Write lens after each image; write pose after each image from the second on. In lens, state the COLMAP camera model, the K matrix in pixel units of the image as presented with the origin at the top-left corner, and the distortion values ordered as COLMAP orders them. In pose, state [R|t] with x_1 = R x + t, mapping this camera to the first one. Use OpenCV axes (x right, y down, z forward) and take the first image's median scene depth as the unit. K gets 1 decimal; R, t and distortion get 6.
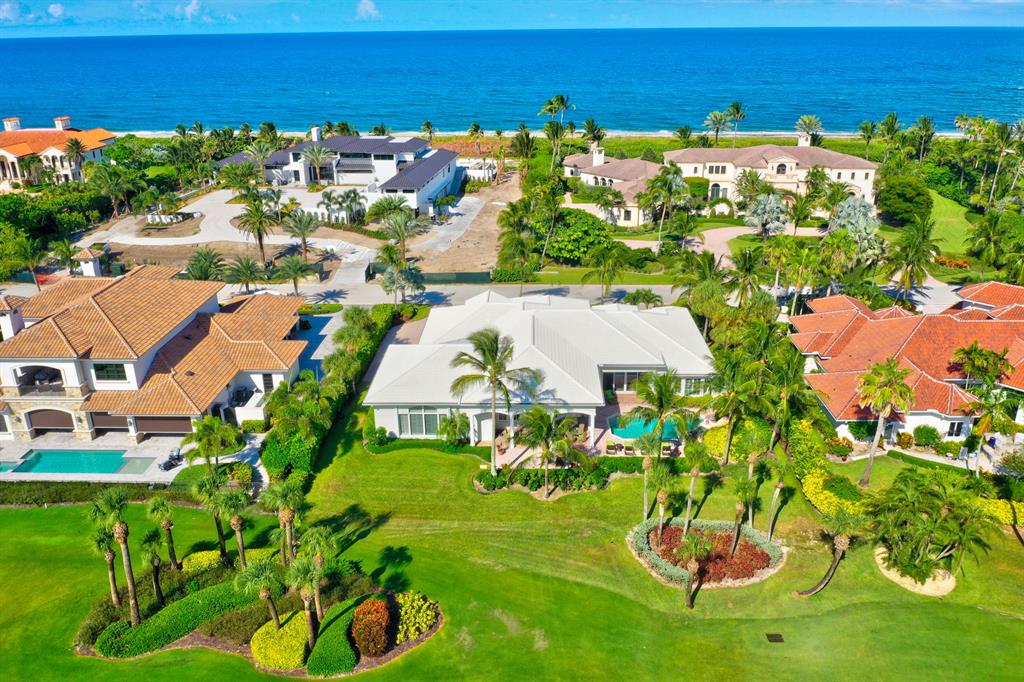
lens RADIAL K [[787.6, 0, 512.0], [0, 787.6, 341.0], [0, 0, 1]] dist [-0.007802, -0.006562]
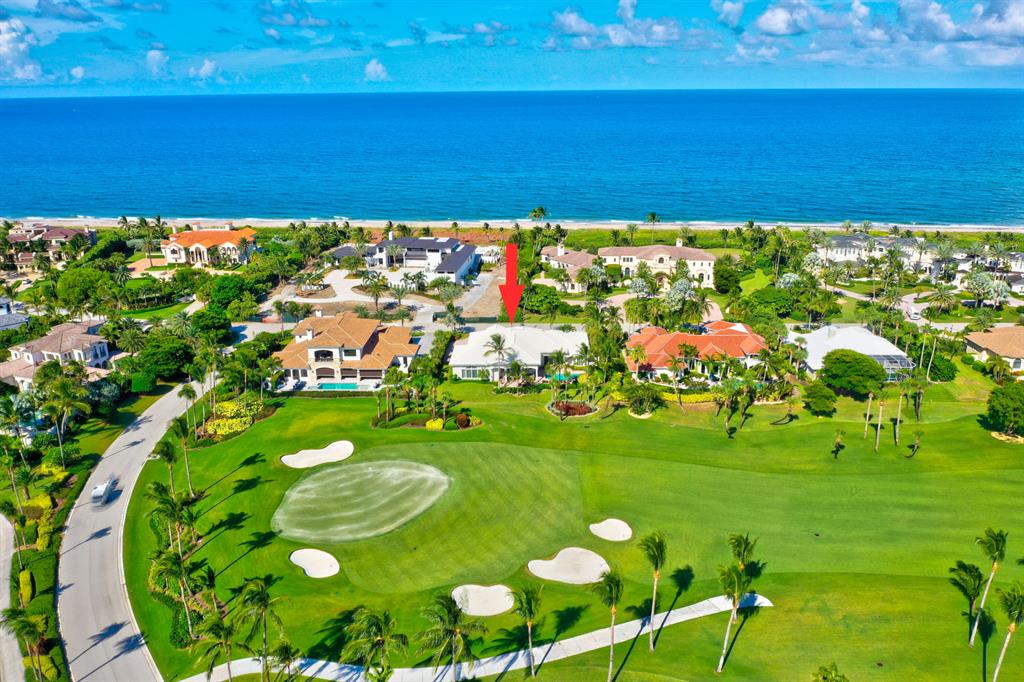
lens RADIAL K [[787.6, 0, 512.0], [0, 787.6, 341.0], [0, 0, 1]] dist [-0.007802, -0.006562]
pose [[0.999991, 0.002264, -0.003616, 0.016703], [-0.002504, 0.997695, -0.067806, 0.100271], [0.003454, 0.067814, 0.997692, -0.910371]]
